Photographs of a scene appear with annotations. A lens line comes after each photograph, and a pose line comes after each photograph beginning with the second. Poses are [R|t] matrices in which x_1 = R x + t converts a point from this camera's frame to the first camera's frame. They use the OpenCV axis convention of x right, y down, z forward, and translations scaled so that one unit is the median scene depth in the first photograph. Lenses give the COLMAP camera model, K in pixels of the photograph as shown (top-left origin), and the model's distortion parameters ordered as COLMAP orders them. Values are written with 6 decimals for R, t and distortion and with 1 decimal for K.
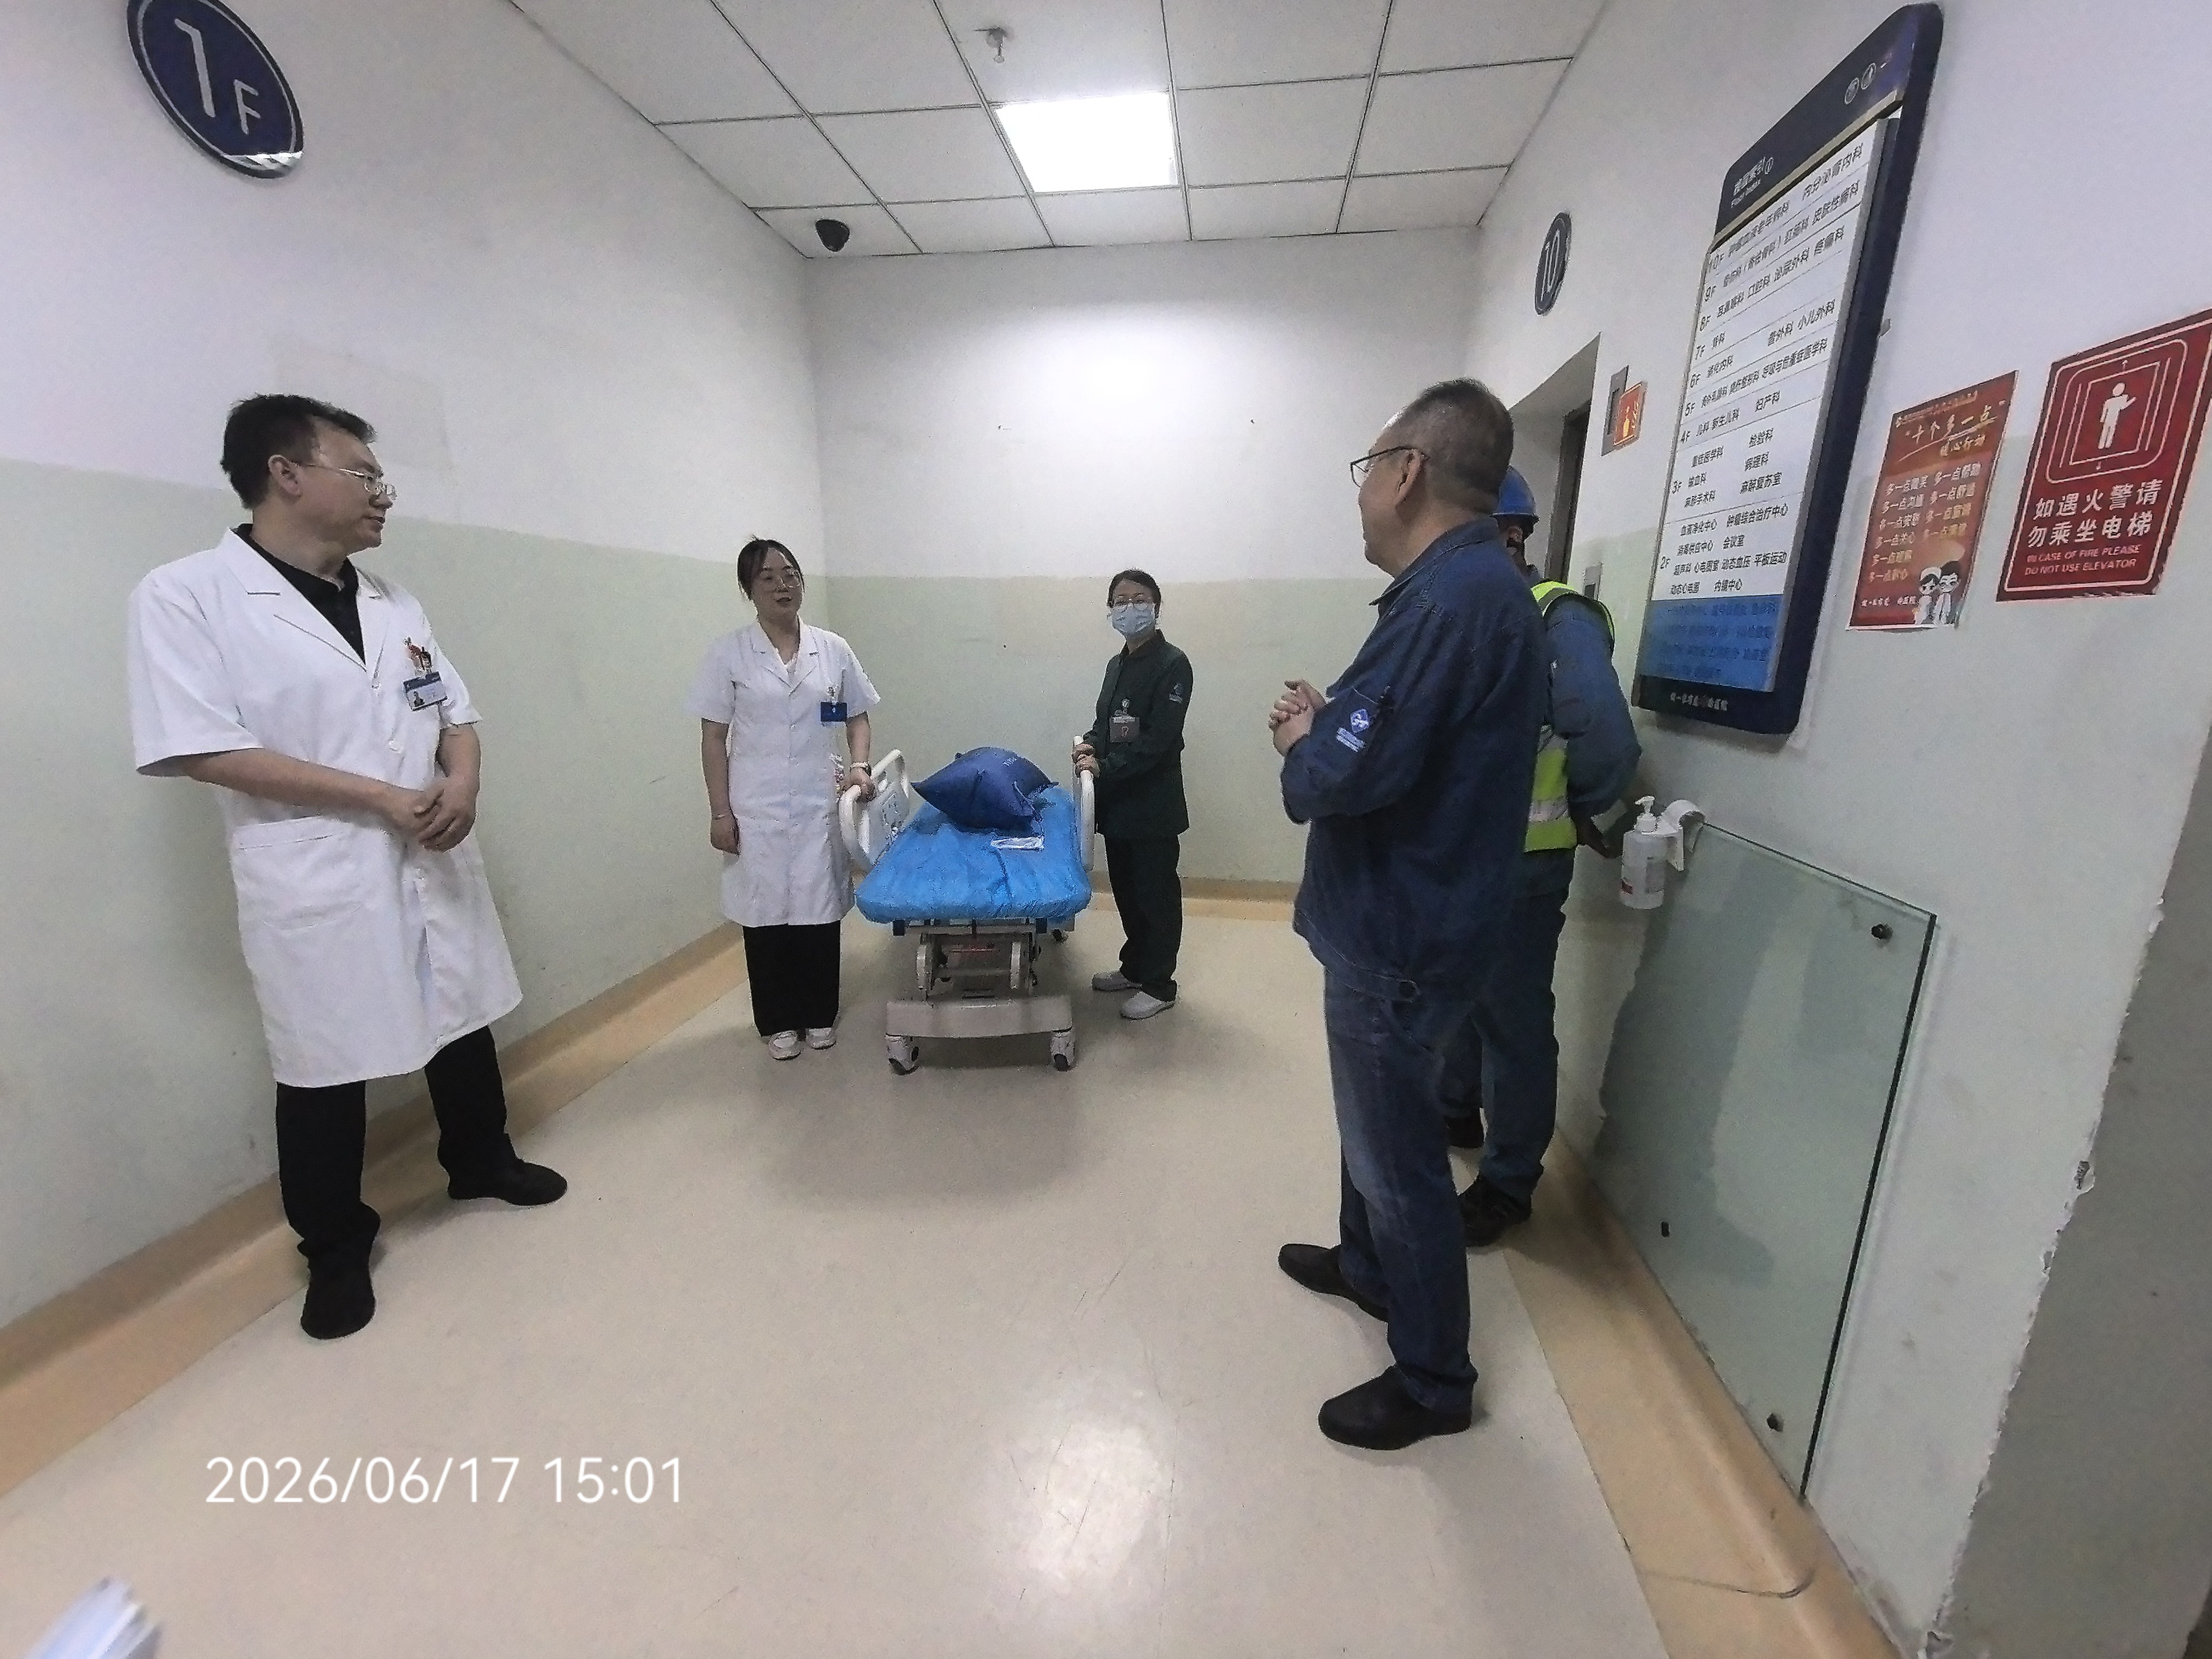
lens RADIAL K [[865.0, 0, 1104.2], [0, 865.0, 820.9], [0, 0, 1]] dist [0.008390, -0.001012]
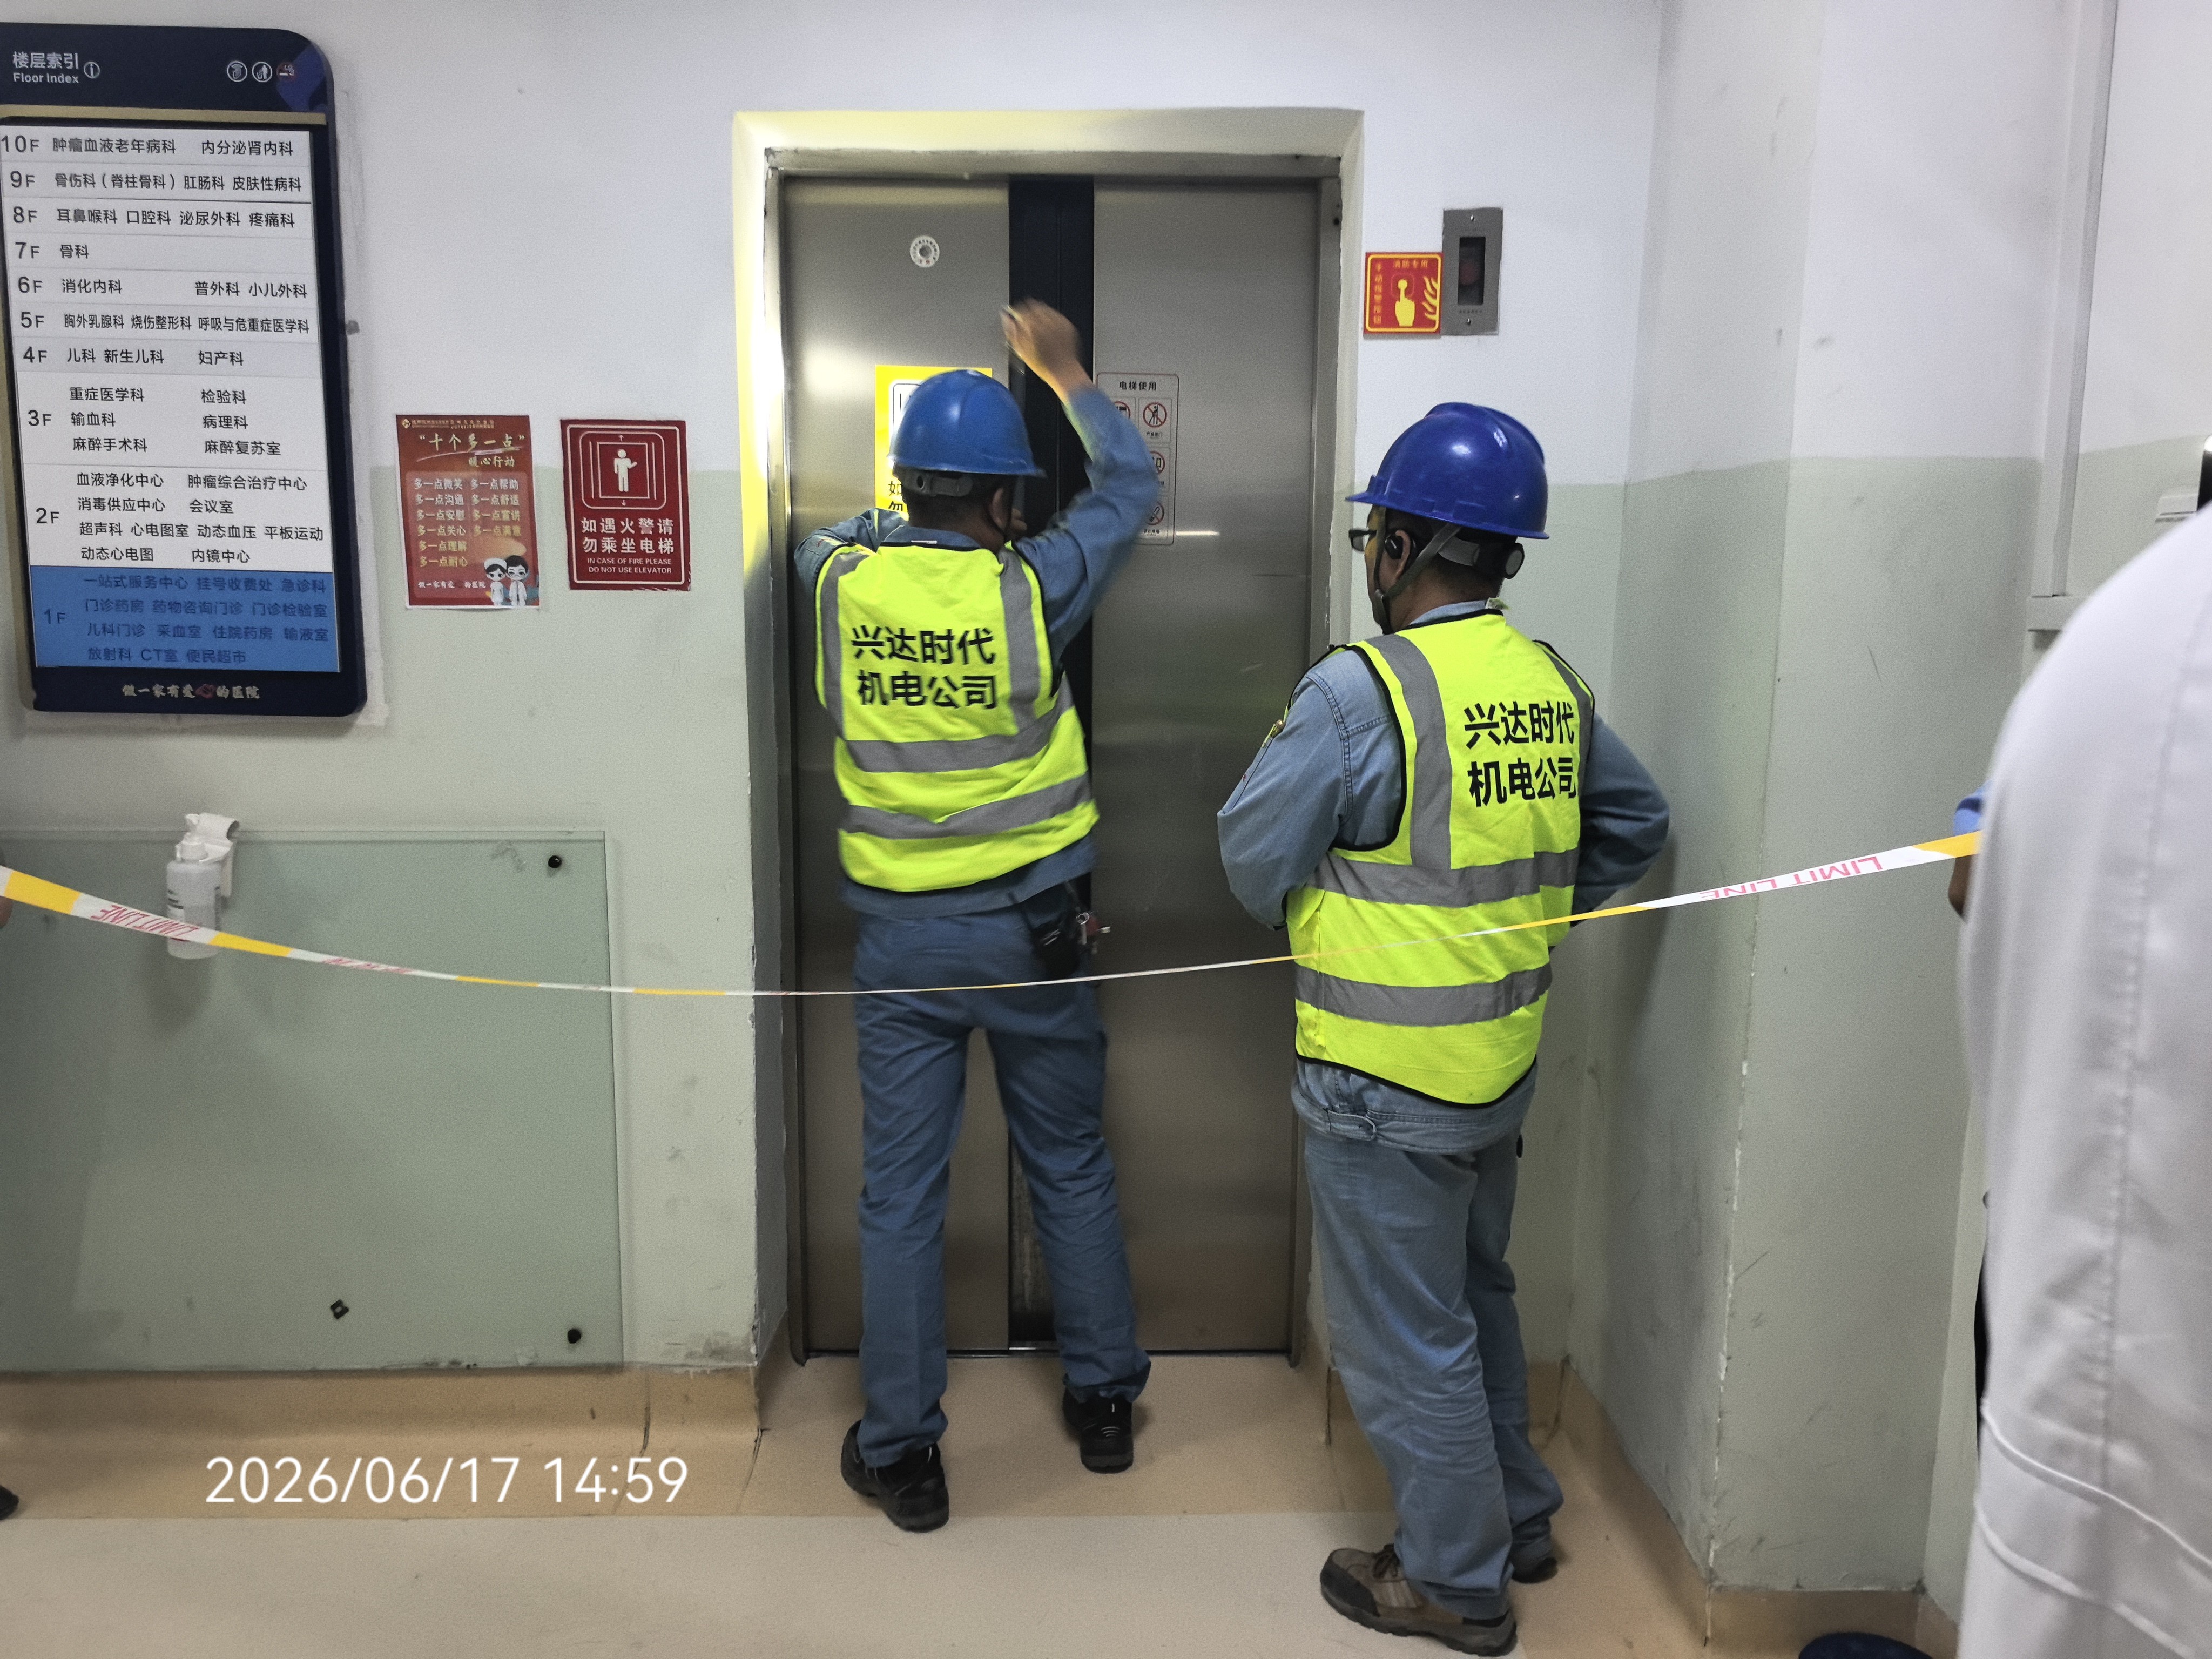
lens RADIAL K [[1677.2, 0, 1118.4], [0, 1677.2, 828.0], [0, 0, 1]] dist [0.075464, -0.064576]
pose [[-0.158489, -0.141068, 0.977231, -1.560818], [0.203363, 0.963856, 0.172119, -0.165790], [-0.966191, 0.226012, -0.124072, 0.562378]]
